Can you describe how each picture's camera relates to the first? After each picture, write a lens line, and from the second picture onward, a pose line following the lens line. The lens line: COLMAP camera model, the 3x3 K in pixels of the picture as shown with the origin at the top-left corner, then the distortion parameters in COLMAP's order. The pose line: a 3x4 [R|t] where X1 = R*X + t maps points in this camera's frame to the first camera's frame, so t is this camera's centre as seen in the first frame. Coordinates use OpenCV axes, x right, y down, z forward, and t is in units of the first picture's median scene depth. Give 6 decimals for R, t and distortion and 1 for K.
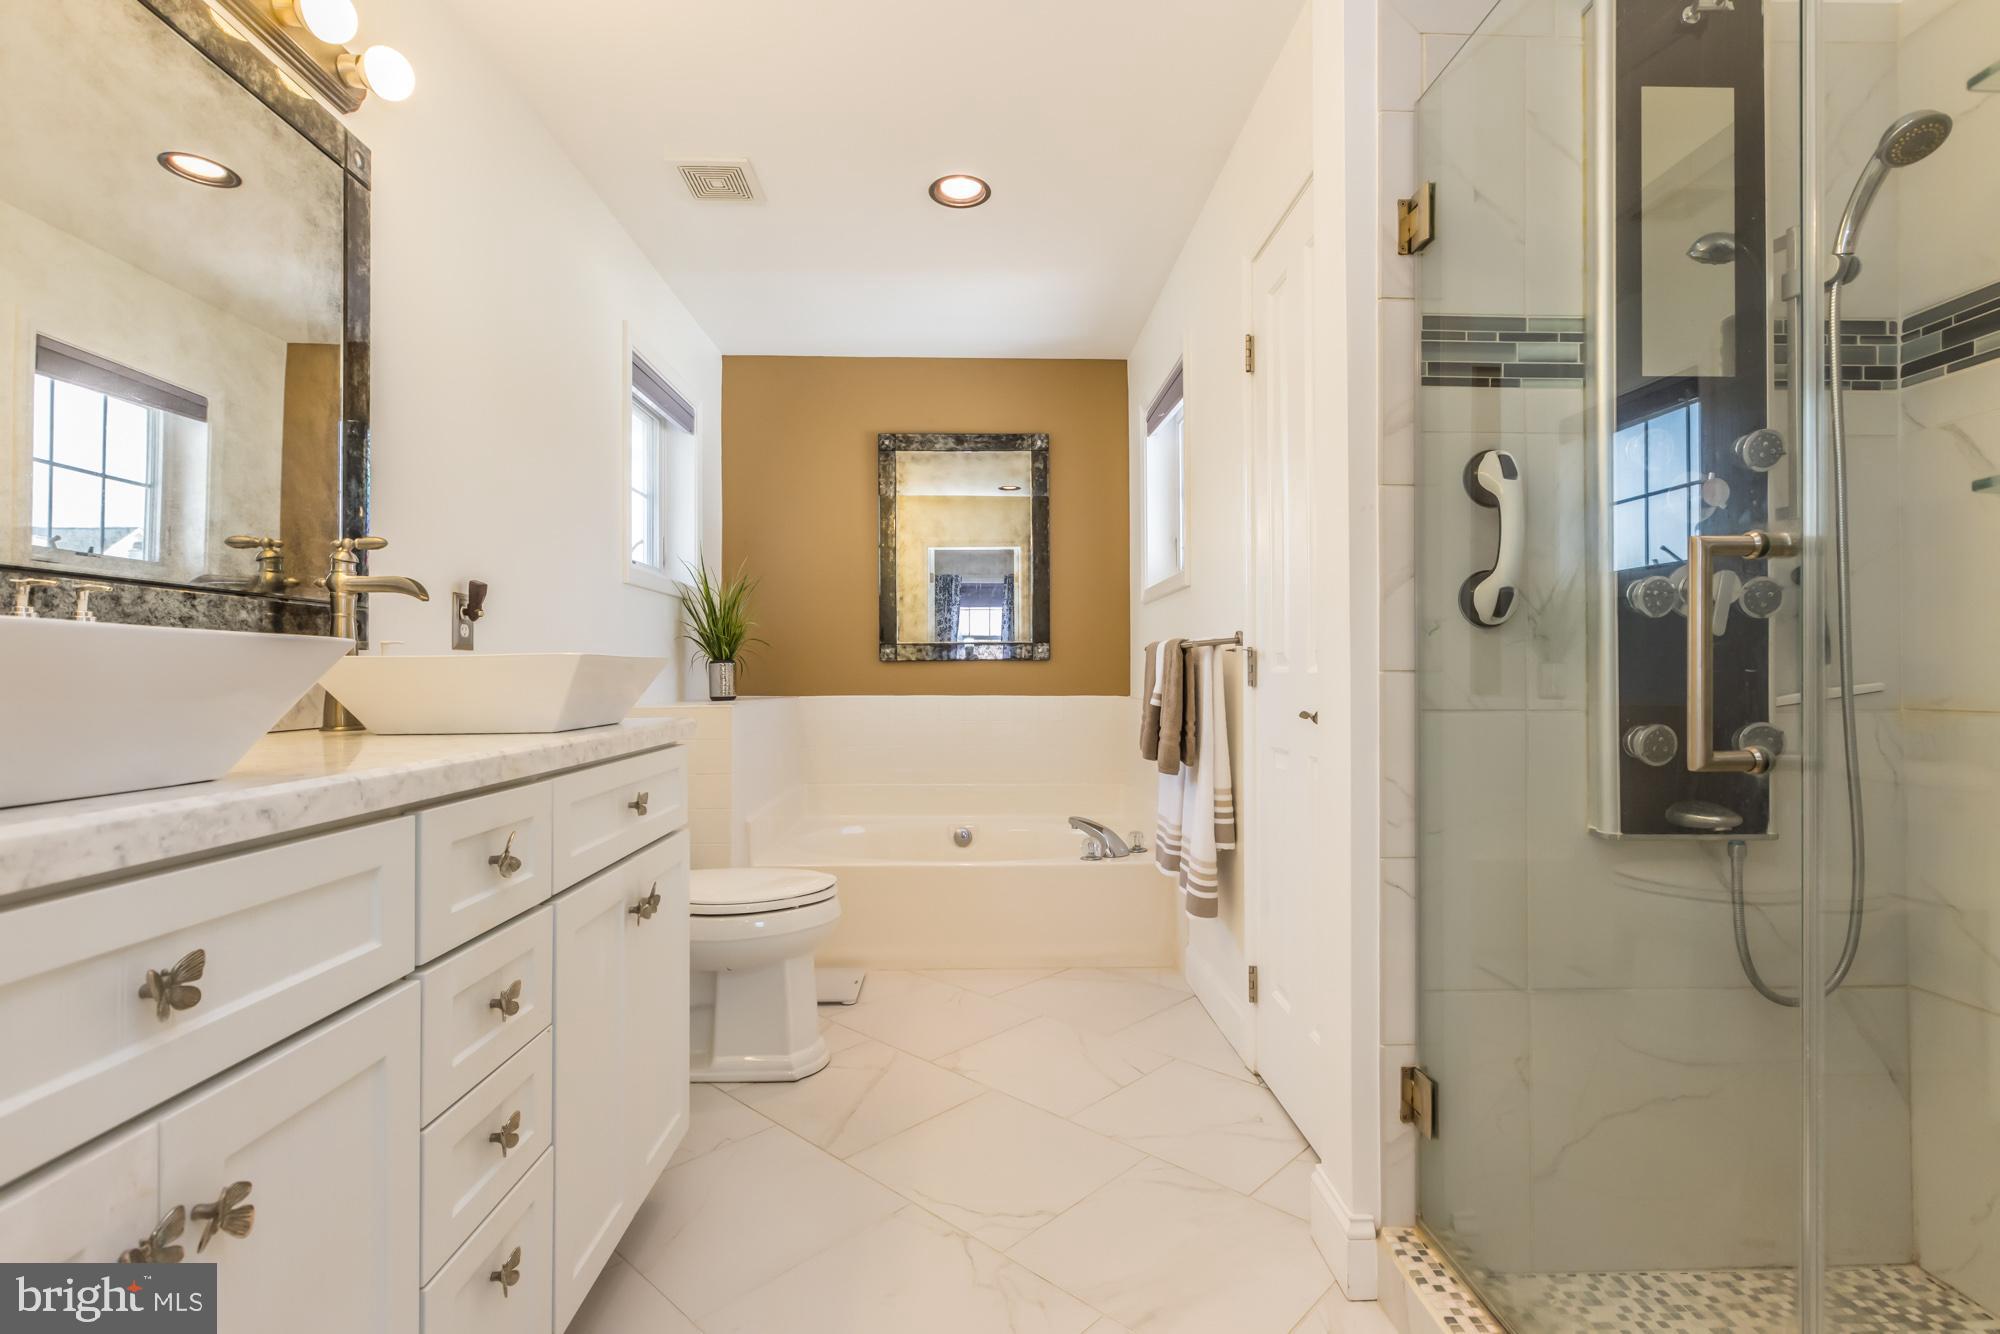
lens RADIAL K [[905.5, 0, 1001.5], [0, 905.5, 662.4], [0, 0, 1]] dist [0.008592, -0.000138]
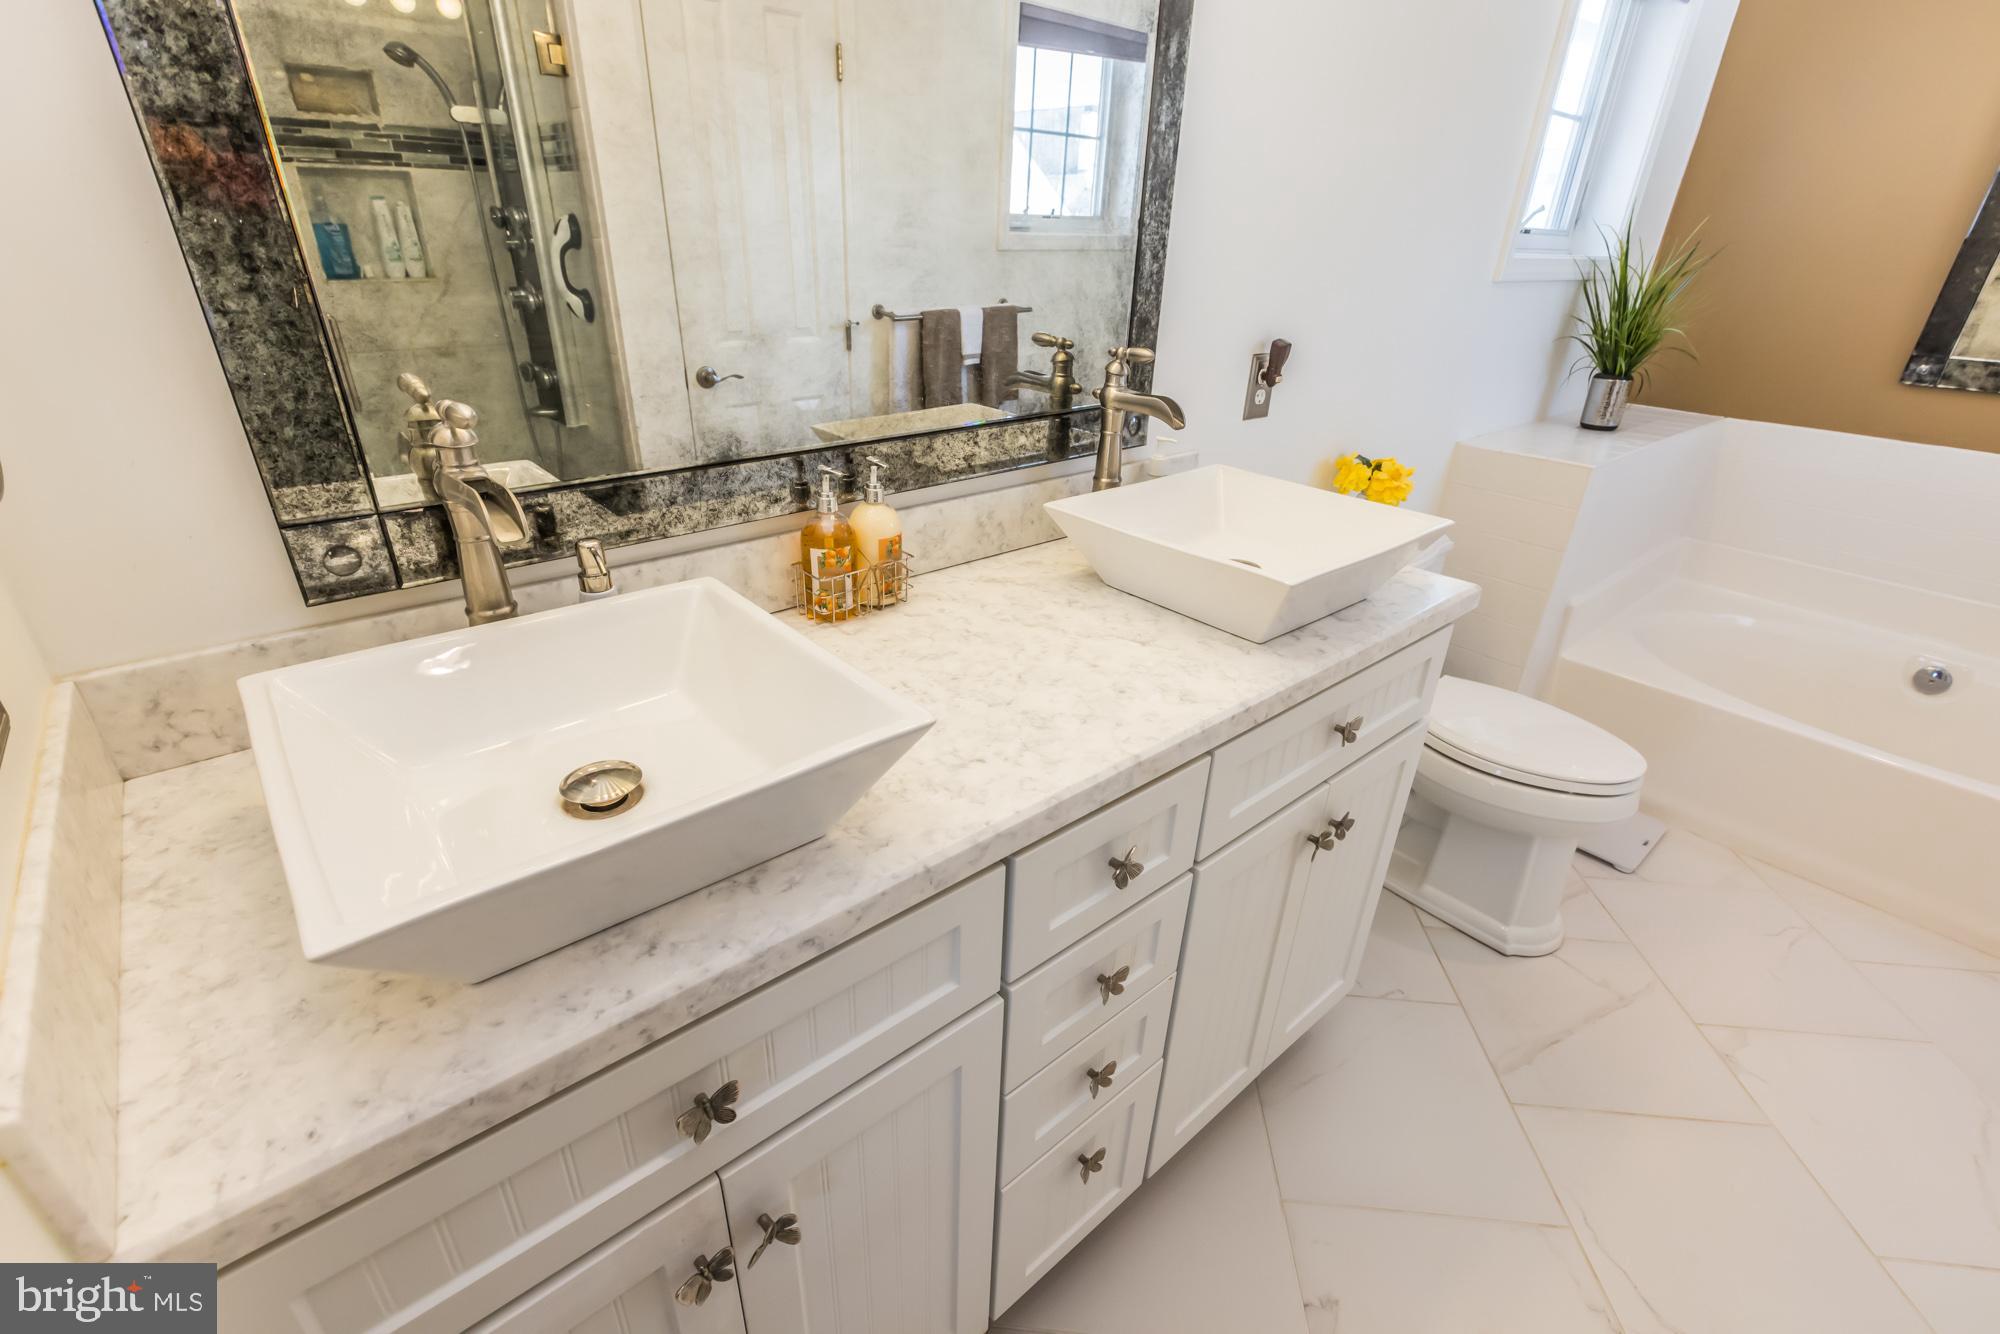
lens RADIAL K [[898.9, 0, 1003.1], [0, 898.9, 682.9], [0, 0, 1]] dist [0.000398, -0.000072]
pose [[0.625874, 0.374841, -0.683941, -0.041693], [-0.038172, 0.890604, 0.453174, -0.173631], [0.778990, -0.257523, 0.571714, 0.227491]]
